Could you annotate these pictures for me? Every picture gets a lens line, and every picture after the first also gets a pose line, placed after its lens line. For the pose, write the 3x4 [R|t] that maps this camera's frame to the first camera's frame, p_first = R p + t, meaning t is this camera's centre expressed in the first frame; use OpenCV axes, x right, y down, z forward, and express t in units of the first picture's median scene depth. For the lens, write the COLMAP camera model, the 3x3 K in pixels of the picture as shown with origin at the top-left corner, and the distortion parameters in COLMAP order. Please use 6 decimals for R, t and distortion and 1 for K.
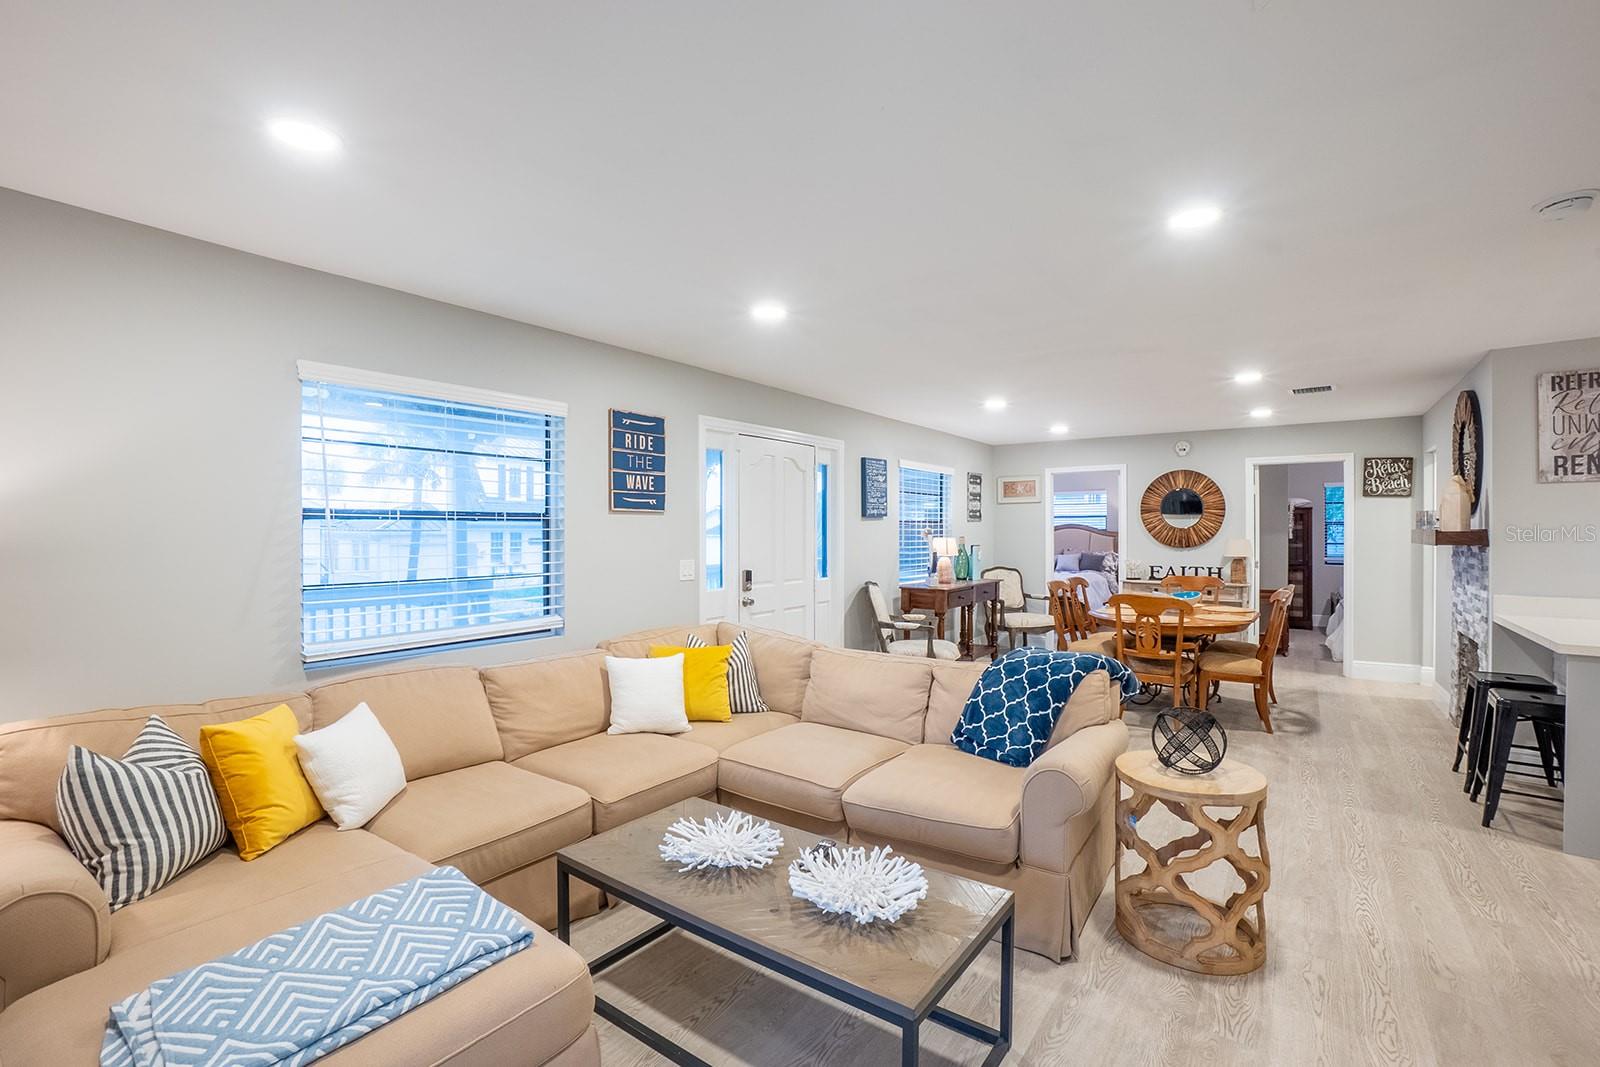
lens RADIAL K [[712.4, 0, 795.9], [0, 712.4, 530.2], [0, 0, 1]] dist [-0.064284, 0.023412]
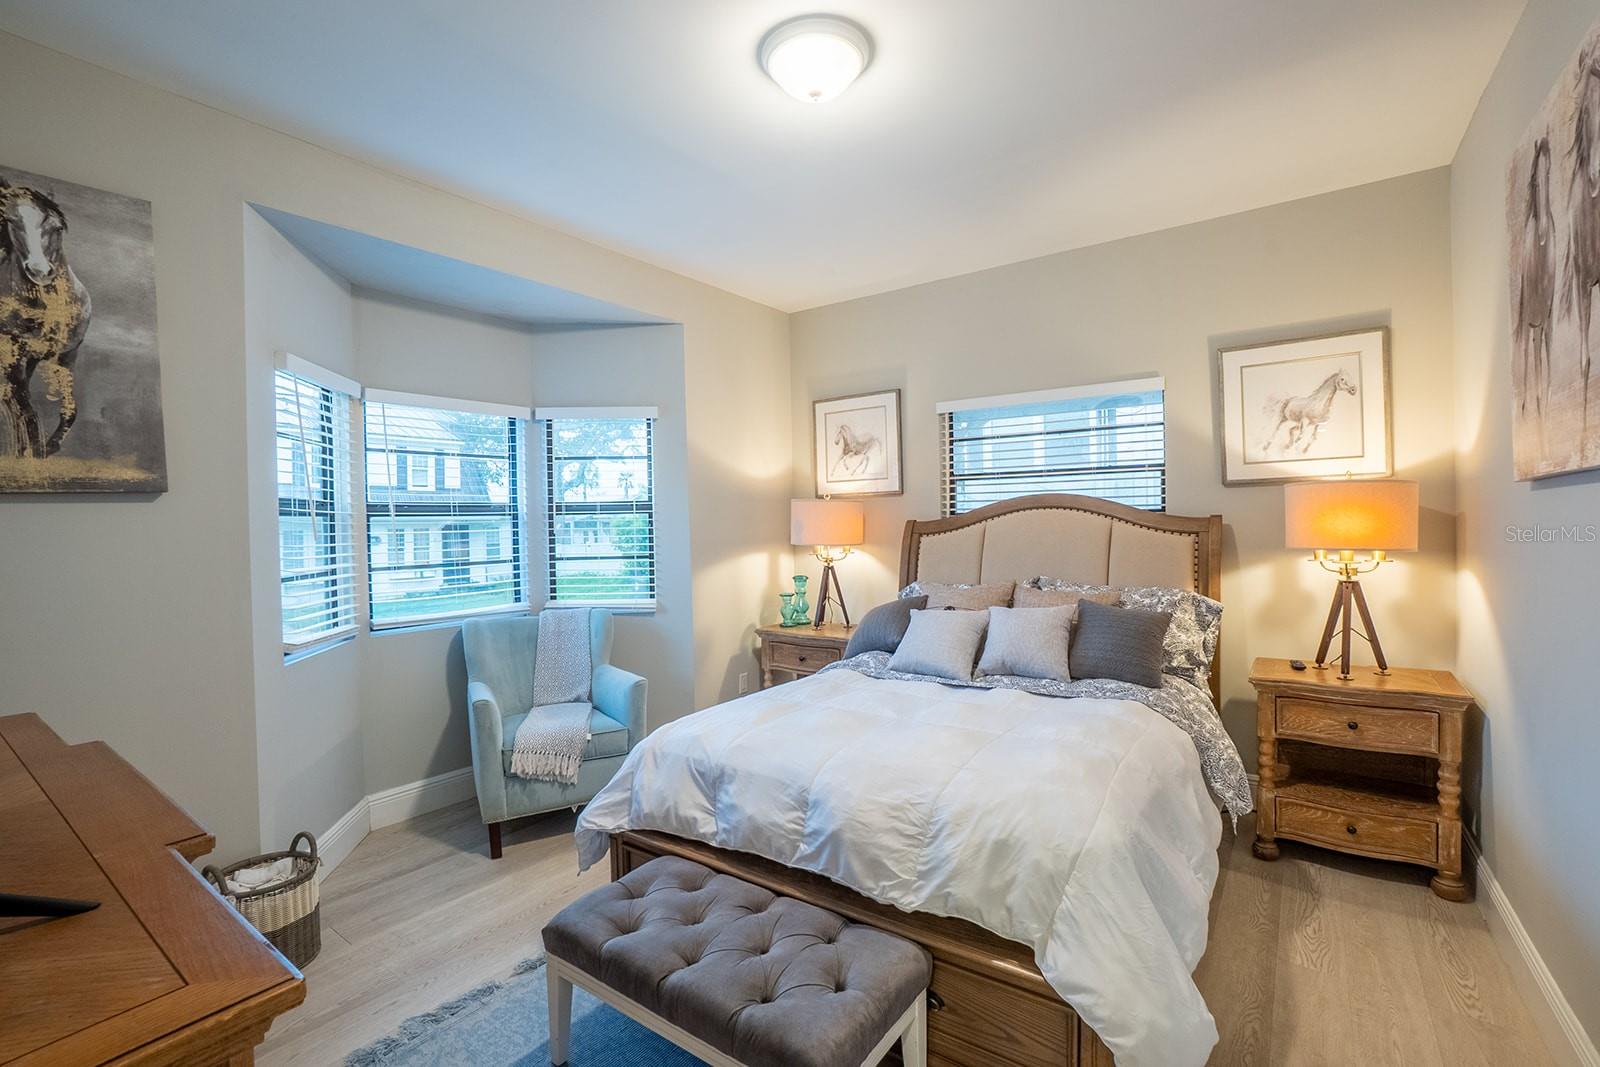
lens RADIAL K [[712.4, 0, 795.9], [0, 712.4, 530.2], [0, 0, 1]] dist [-0.064284, 0.023412]
pose [[0.999708, -0.022013, -0.009934, 0.521917], [0.022215, 0.999537, 0.020773, -0.003903], [0.009472, -0.020987, 0.999735, 1.272321]]
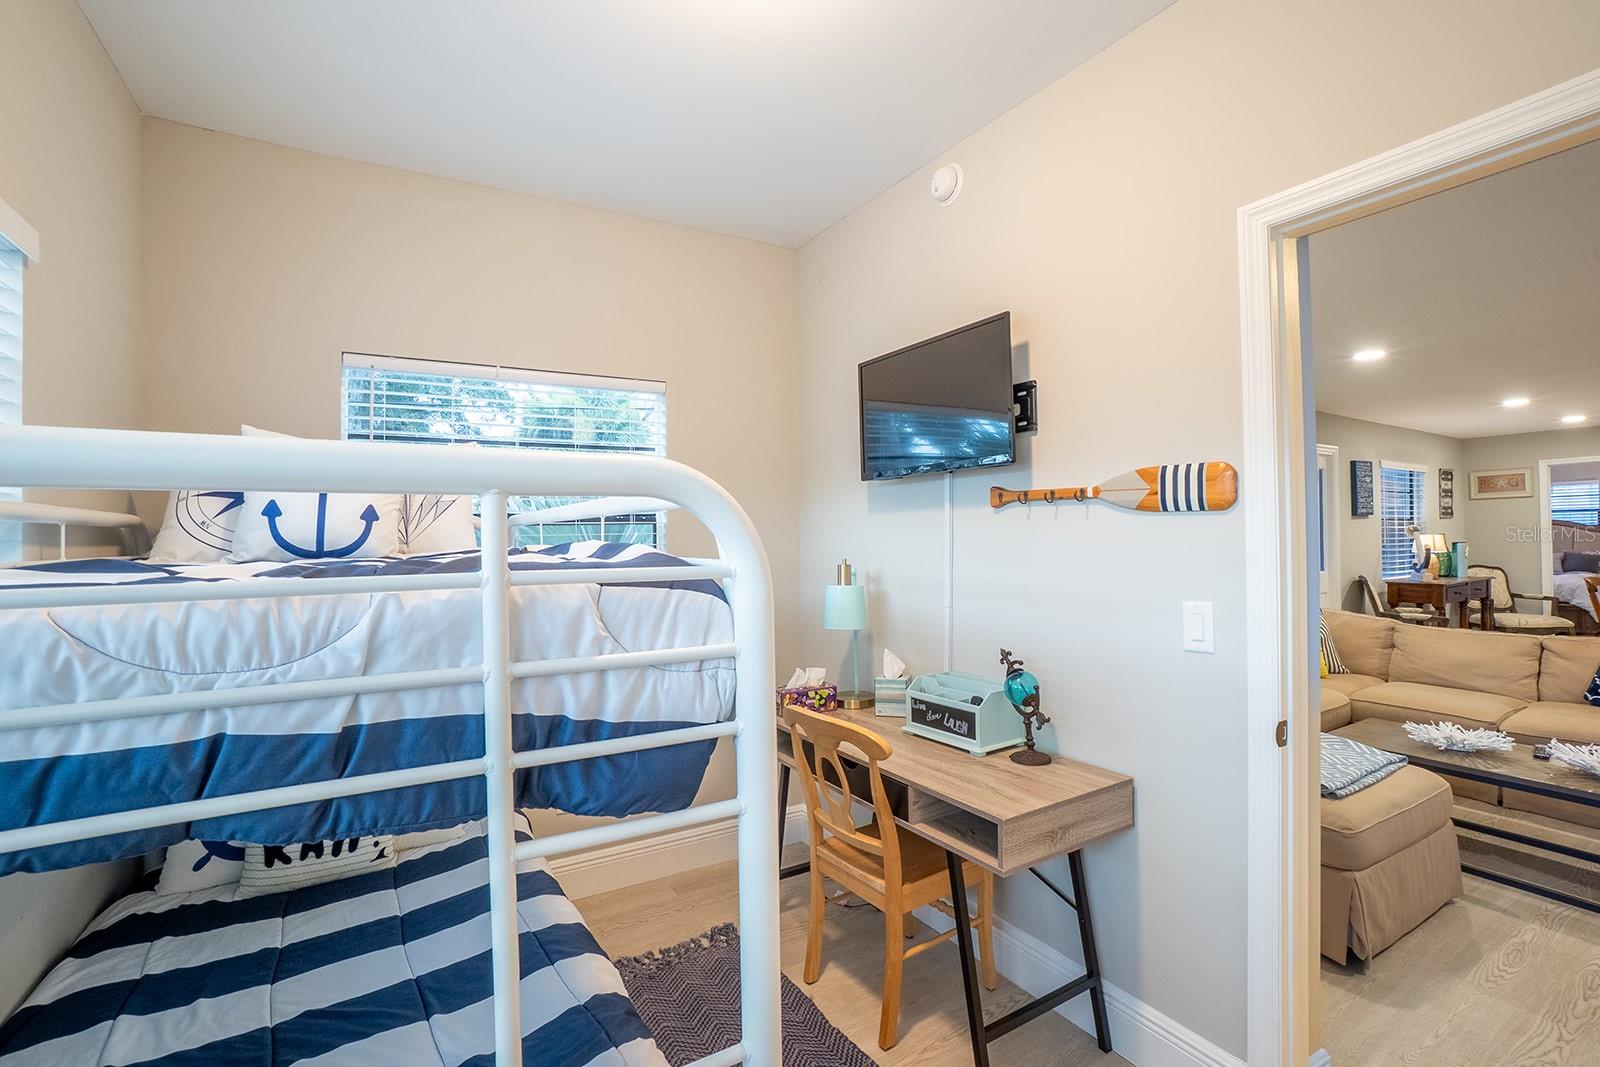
lens RADIAL K [[708.3, 0, 800.0], [0, 708.3, 533.5], [0, 0, 1]] dist [-0.061977, 0.021045]
pose [[0.921540, -0.013518, -0.388049, -0.253439], [0.012229, 0.999908, -0.005790, 0.003749], [0.388091, 0.000590, 0.921621, -0.260526]]
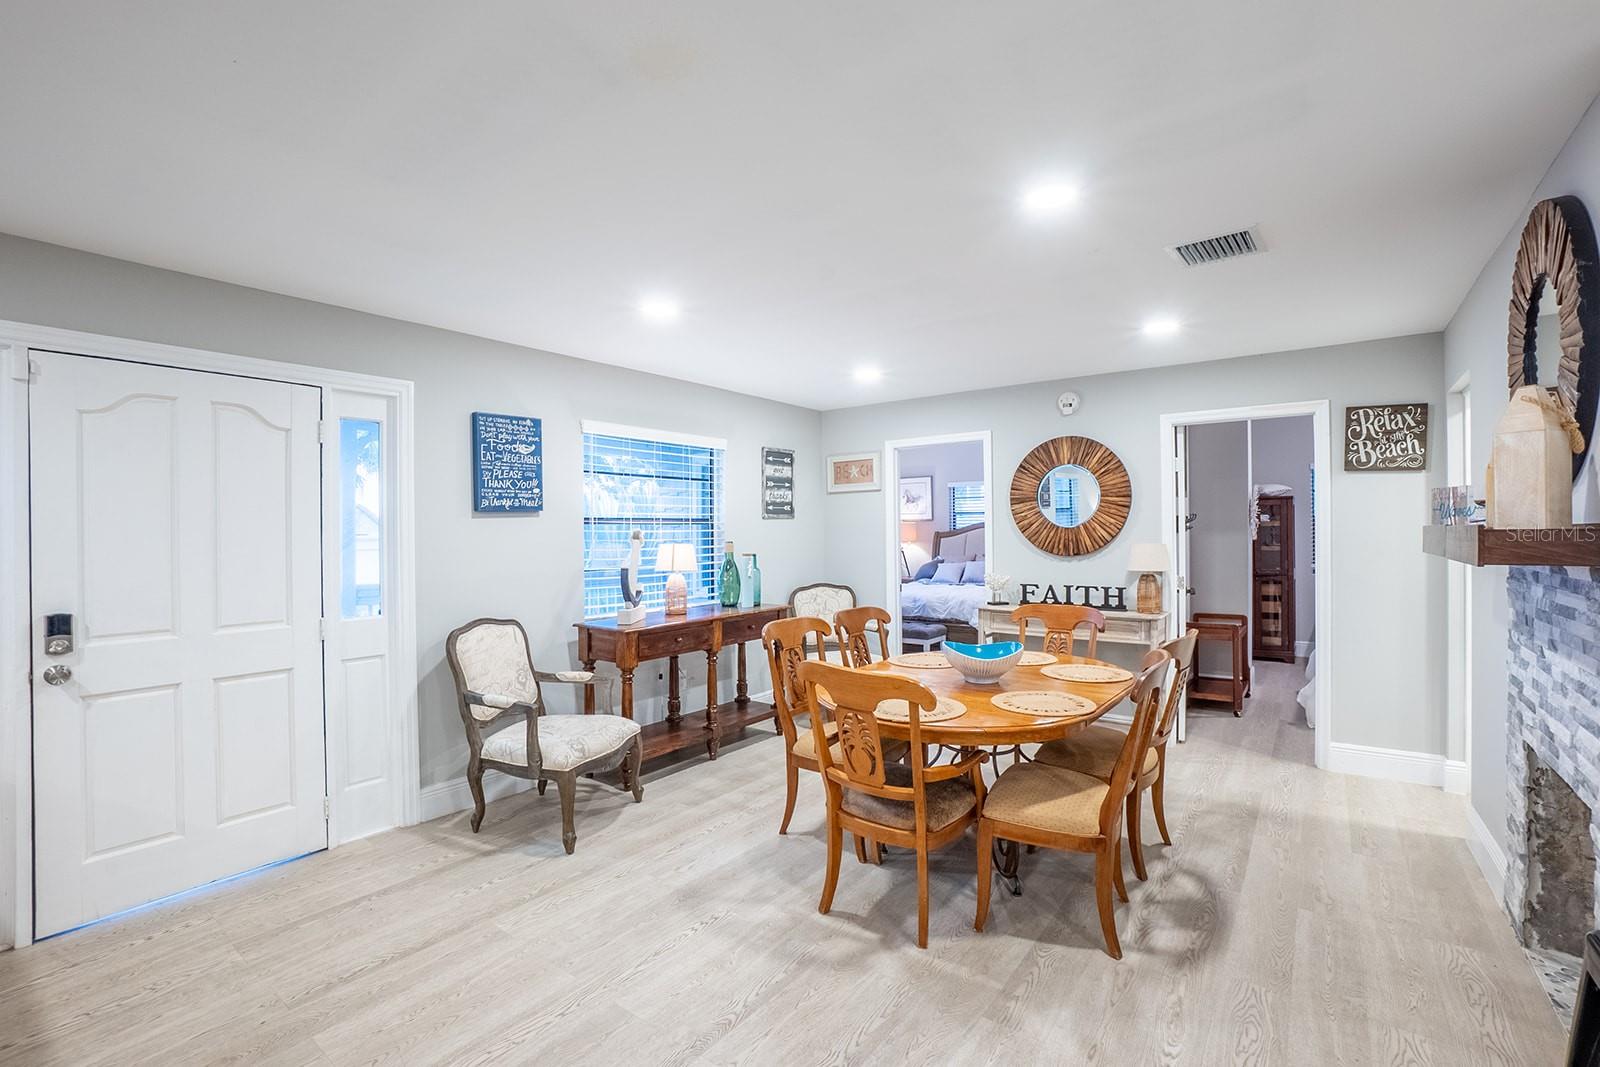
lens RADIAL K [[712.4, 0, 795.9], [0, 712.4, 530.2], [0, 0, 1]] dist [-0.064284, 0.023412]
pose [[0.999780, -0.007311, -0.019682, 0.346538], [0.007287, 0.999973, -0.001285, -0.000068], [0.019690, 0.001142, 0.999805, 0.378328]]
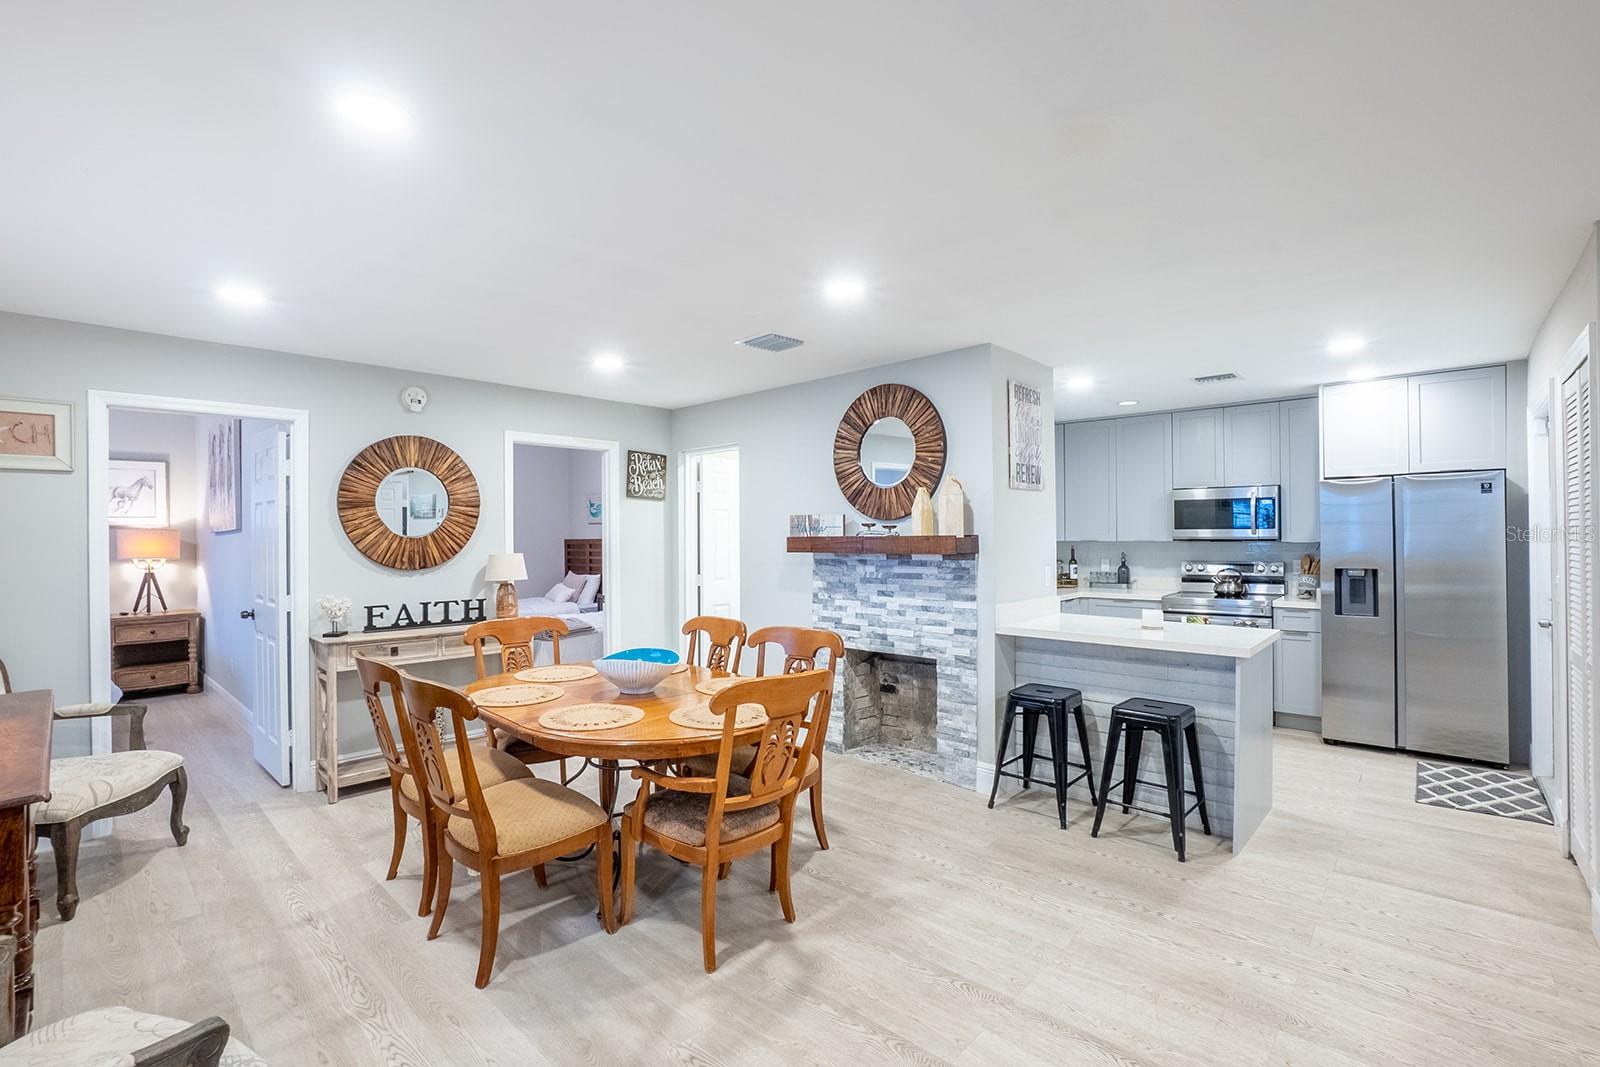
lens RADIAL K [[708.3, 0, 800.0], [0, 708.3, 533.5], [0, 0, 1]] dist [-0.061977, 0.021045]
pose [[0.117739, 0.004579, 0.993034, 0.019361], [0.006973, 0.999961, -0.005438, 0.000064], [-0.993020, 0.007564, 0.117703, 0.683695]]
